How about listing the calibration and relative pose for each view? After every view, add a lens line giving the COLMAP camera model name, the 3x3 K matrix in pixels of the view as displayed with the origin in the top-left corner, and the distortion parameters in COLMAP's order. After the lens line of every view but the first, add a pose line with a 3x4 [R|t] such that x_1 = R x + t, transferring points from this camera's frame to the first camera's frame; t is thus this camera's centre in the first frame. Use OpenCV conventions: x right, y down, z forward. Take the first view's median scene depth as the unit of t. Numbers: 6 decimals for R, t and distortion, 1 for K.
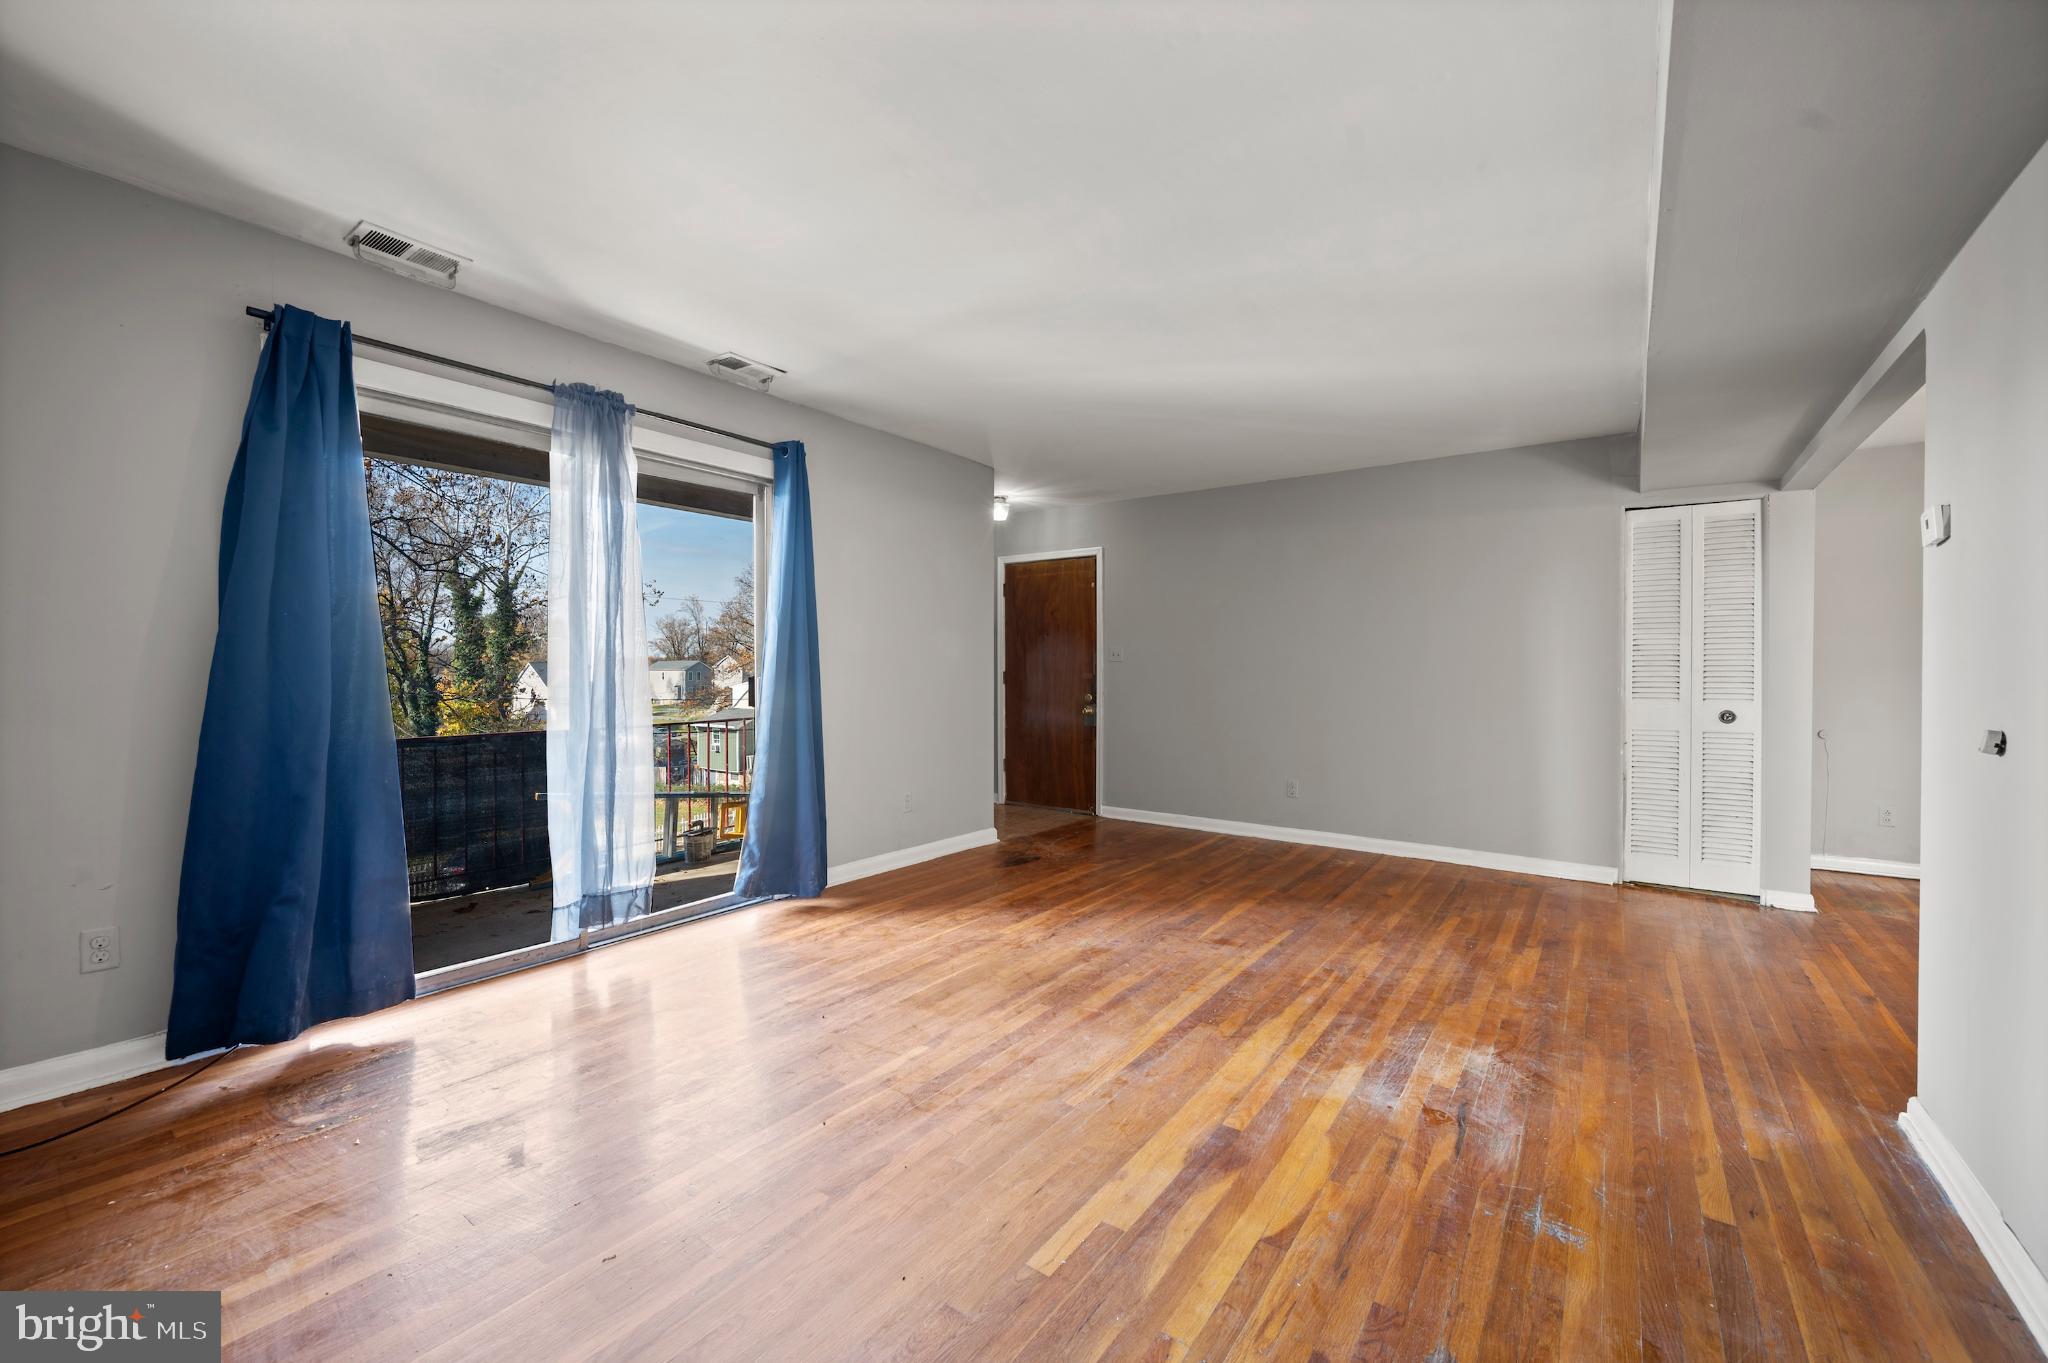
lens RADIAL K [[833.4, 0, 1002.1], [0, 833.4, 677.8], [0, 0, 1]] dist [-0.000160, 0.000148]
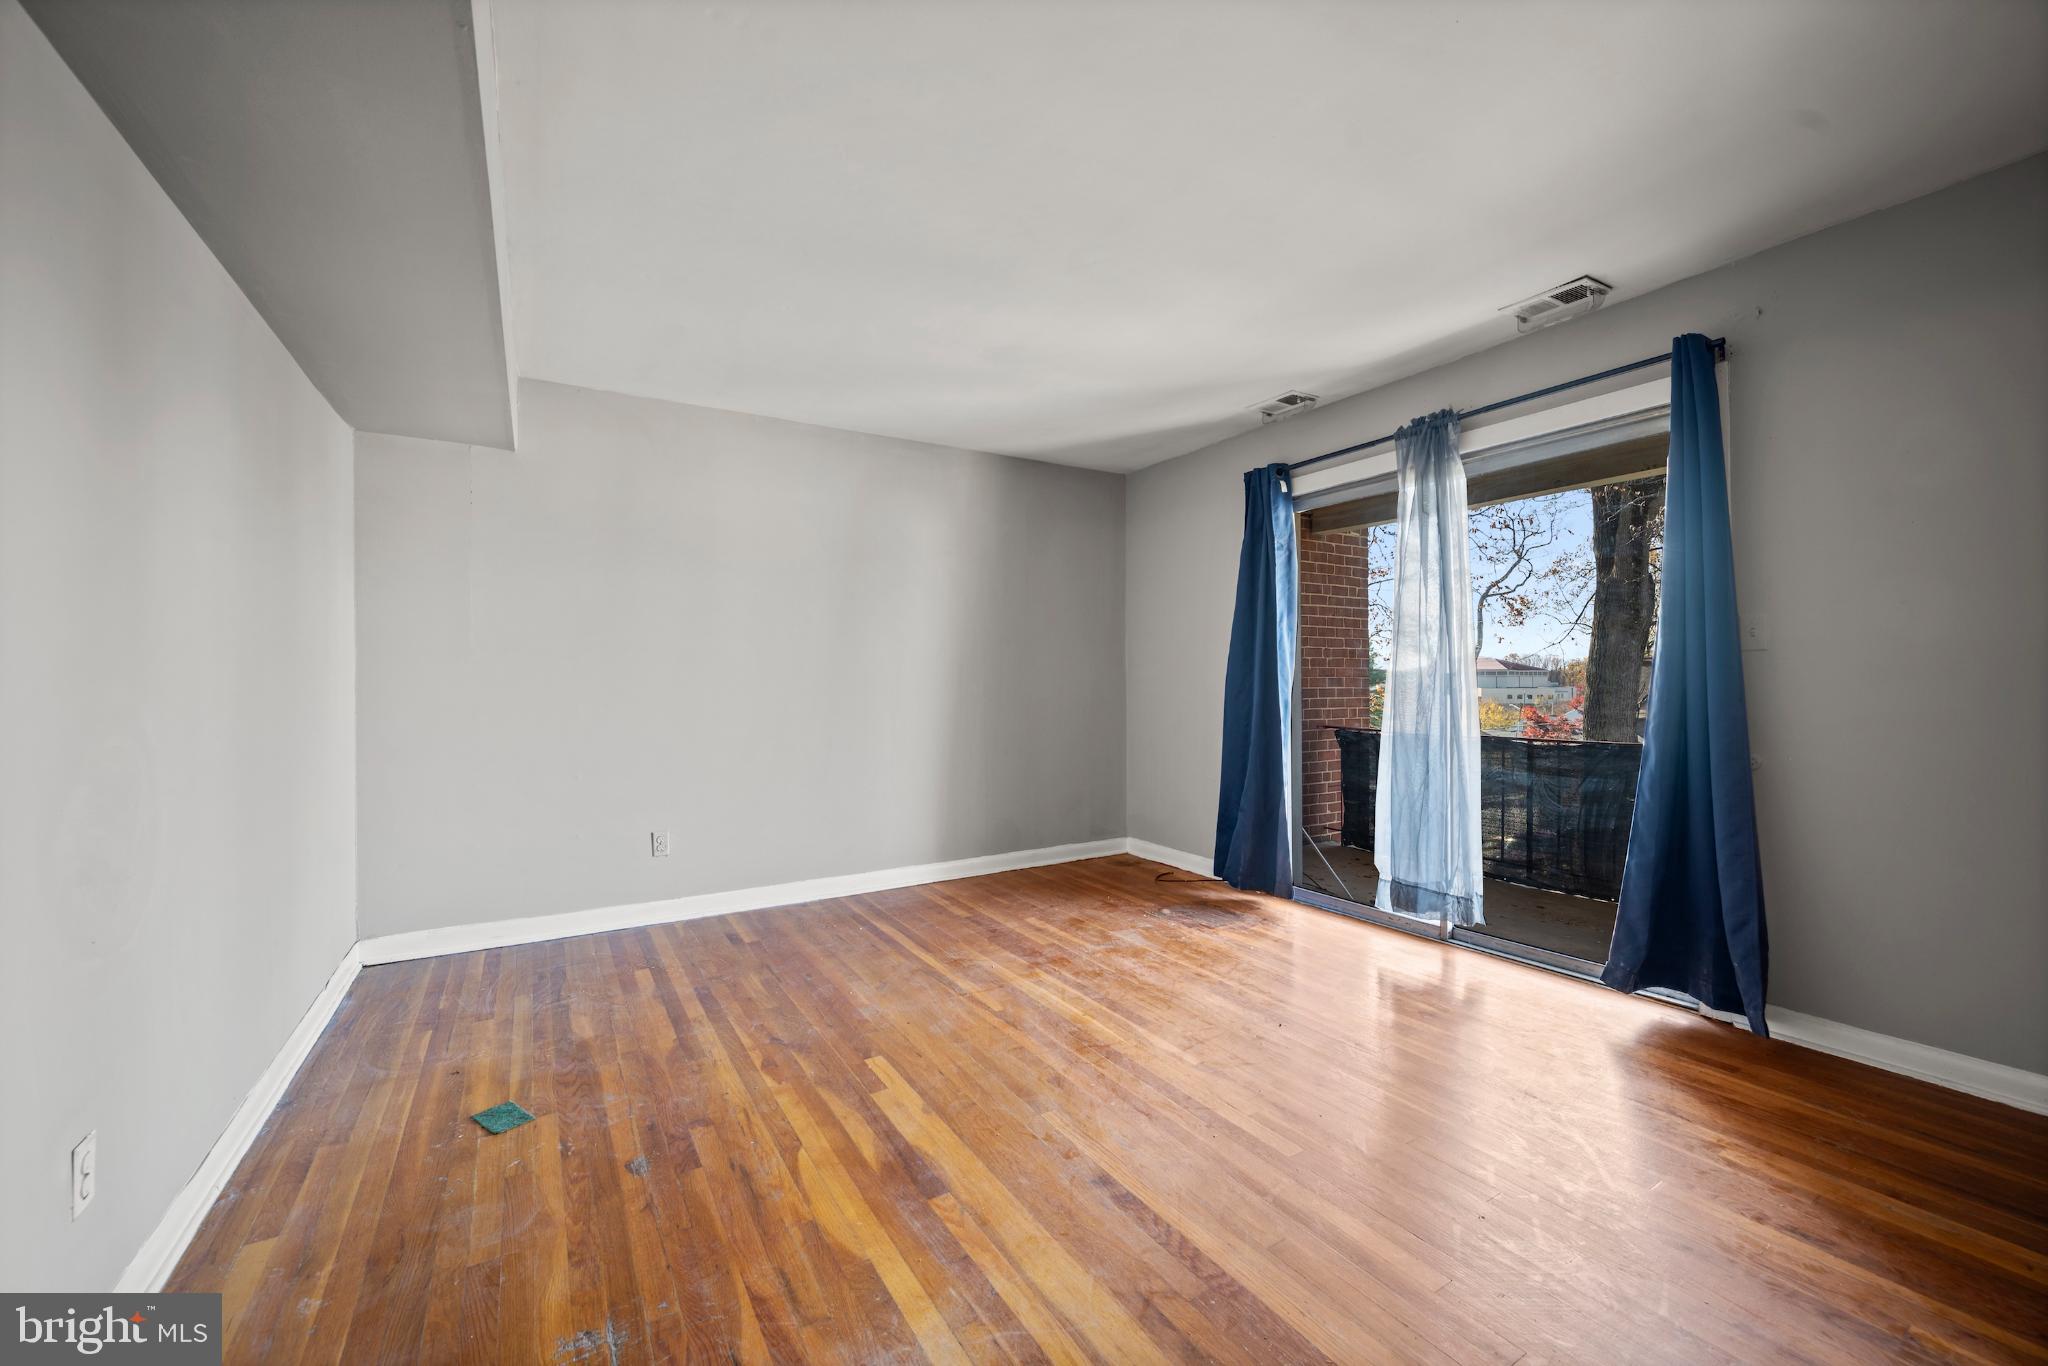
lens RADIAL K [[808.2, 0, 1030.9], [0, 808.2, 673.9], [0, 0, 1]] dist [-0.000080, -0.000074]
pose [[-0.371938, -0.009181, -0.928212, 0.936958], [-0.003800, 0.999958, -0.008368, -0.003759], [0.928250, 0.000414, -0.371957, 1.274030]]
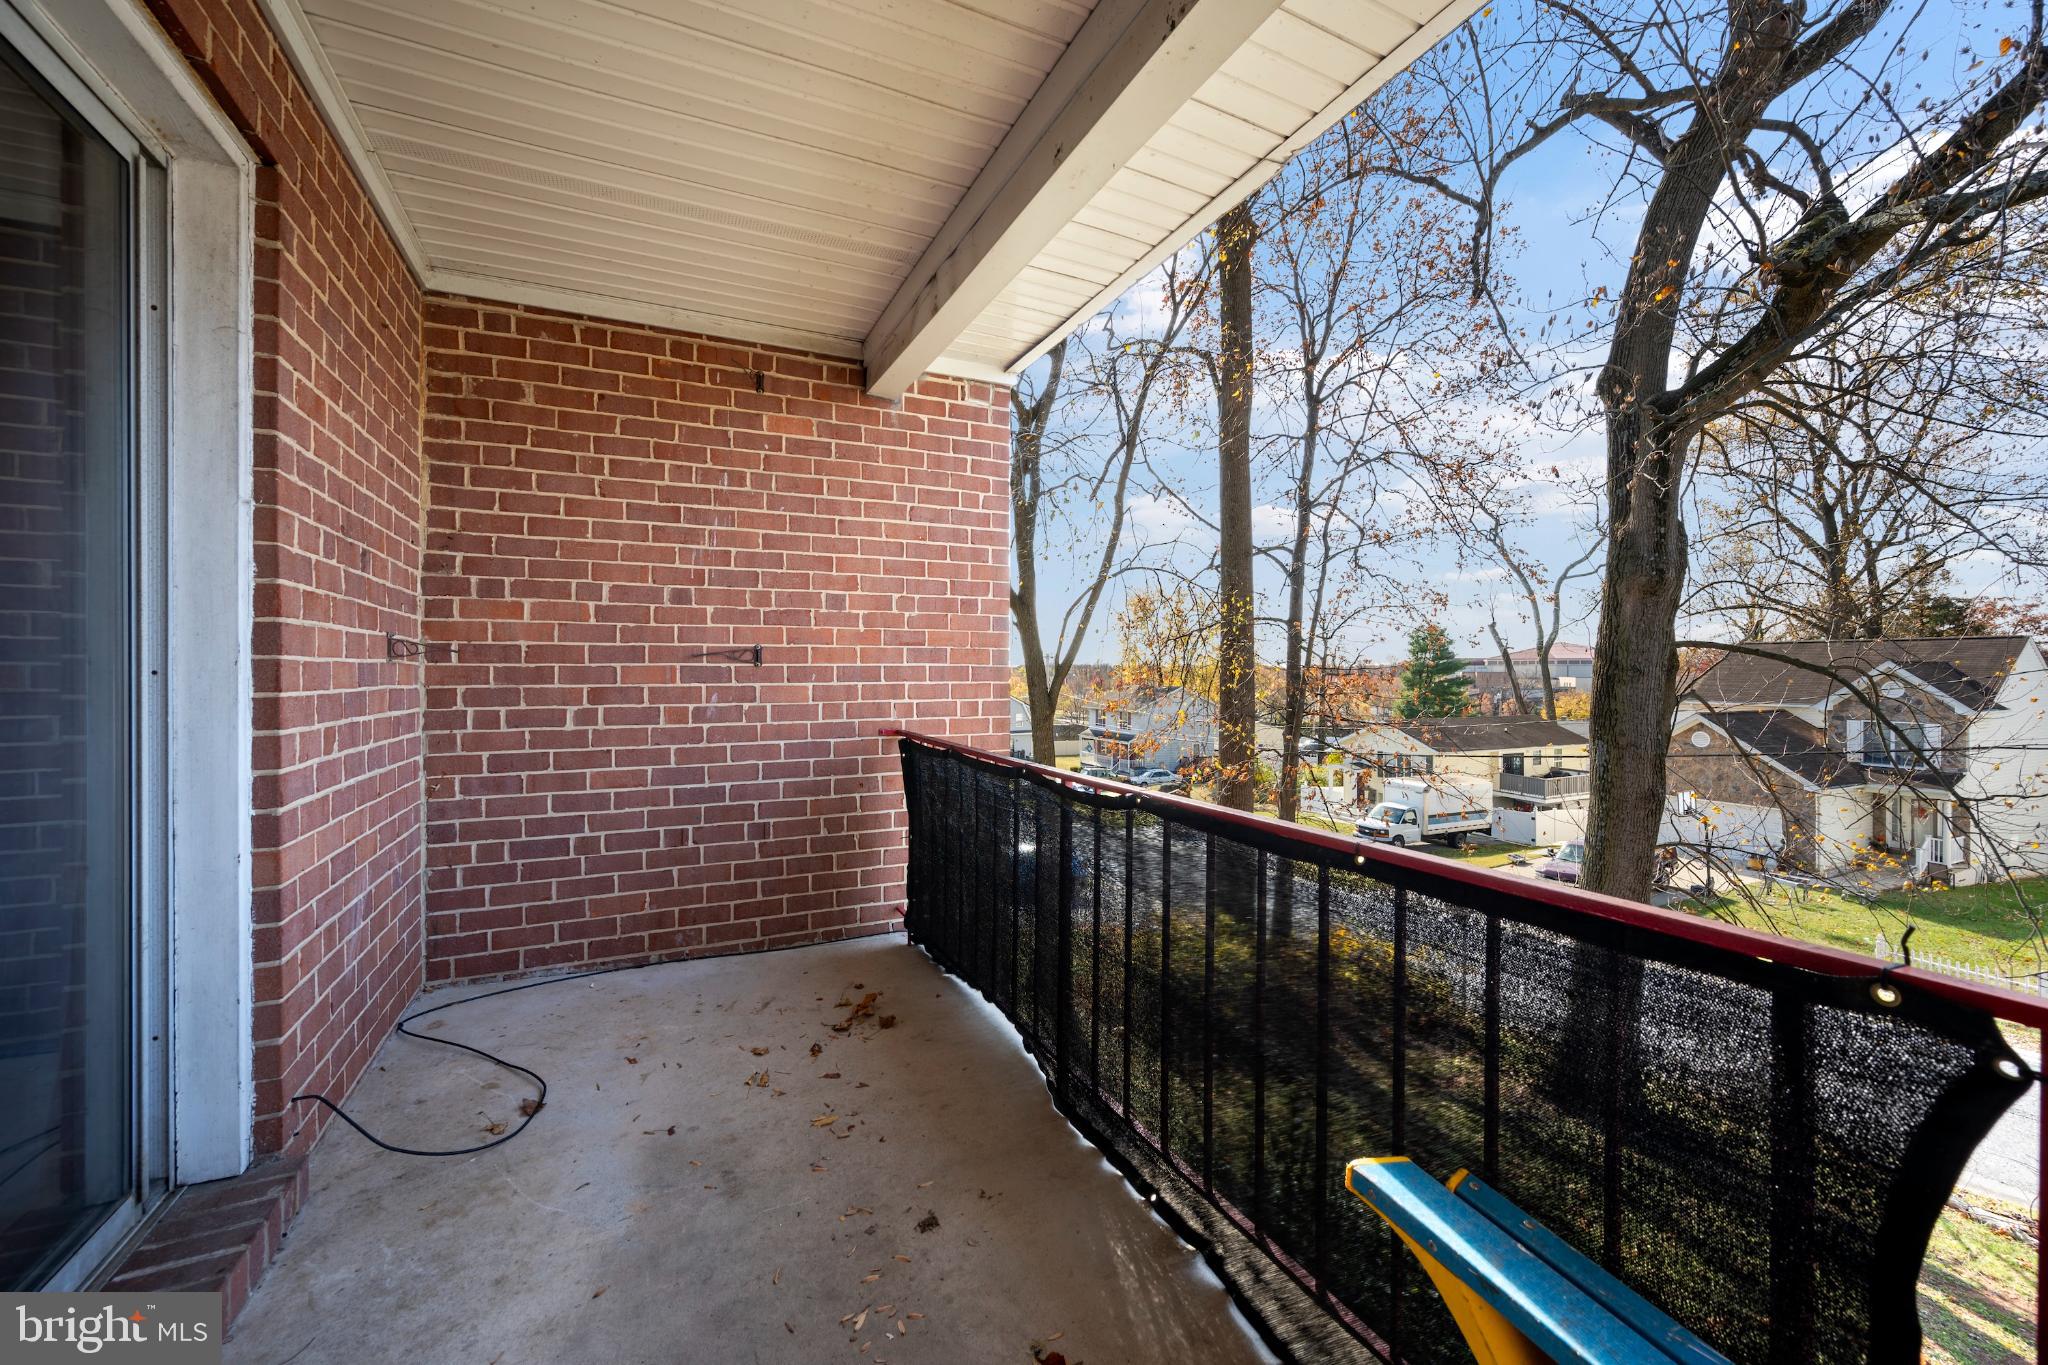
lens RADIAL K [[814.2, 0, 1031.3], [0, 814.2, 675.1], [0, 0, 1]] dist [-0.000833, -0.000112]
pose [[-0.464866, -0.002616, -0.885377, -0.703065], [-0.011384, 0.999931, 0.003022, 0.030834], [0.885308, 0.011484, -0.464864, 2.160339]]
